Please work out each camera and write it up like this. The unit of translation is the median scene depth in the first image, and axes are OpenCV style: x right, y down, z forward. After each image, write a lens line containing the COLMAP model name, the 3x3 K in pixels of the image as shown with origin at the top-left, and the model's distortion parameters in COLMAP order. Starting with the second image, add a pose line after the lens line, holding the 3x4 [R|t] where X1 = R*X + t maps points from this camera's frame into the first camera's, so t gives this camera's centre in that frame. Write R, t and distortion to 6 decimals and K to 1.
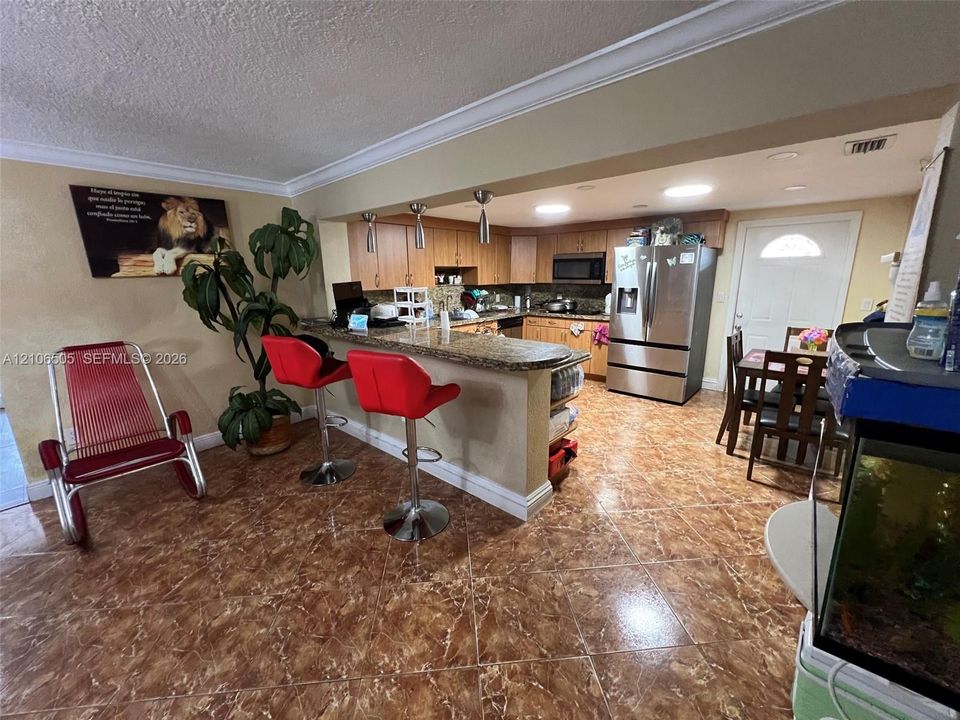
lens RADIAL K [[377.3, 0, 482.0], [0, 377.3, 360.2], [0, 0, 1]] dist [-0.003242, -0.000060]
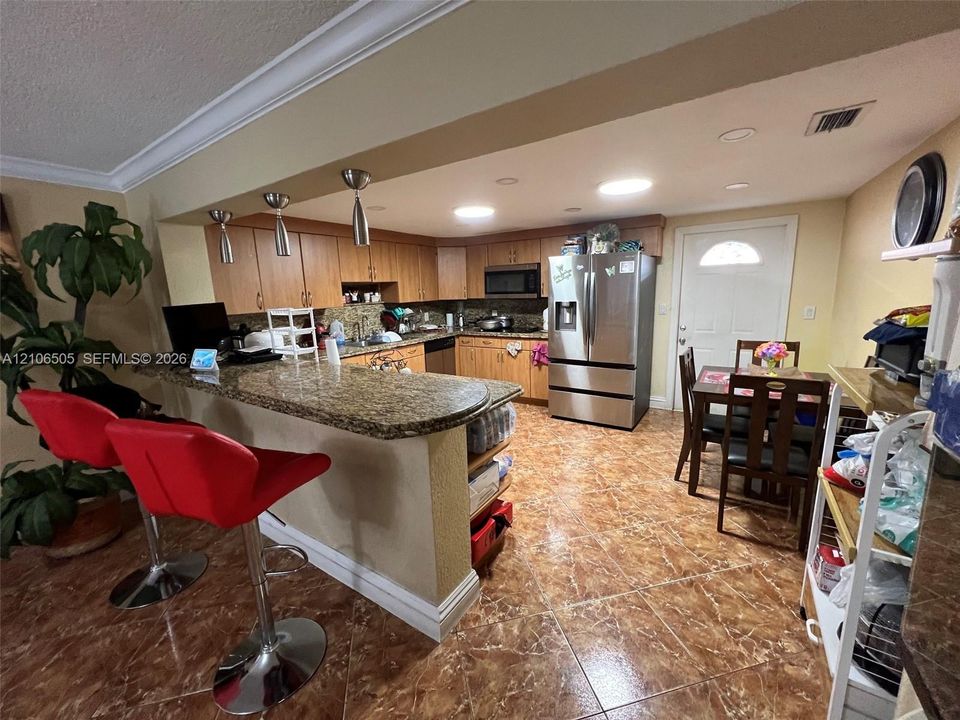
lens RADIAL K [[381.4, 0, 480.0], [0, 381.4, 359.6], [0, 0, 1]] dist [0.000084, -0.000271]
pose [[0.990240, -0.045742, 0.131652, 0.082801], [0.051611, 0.997804, -0.041518, -0.037787], [-0.129463, 0.047908, 0.990426, 0.187976]]
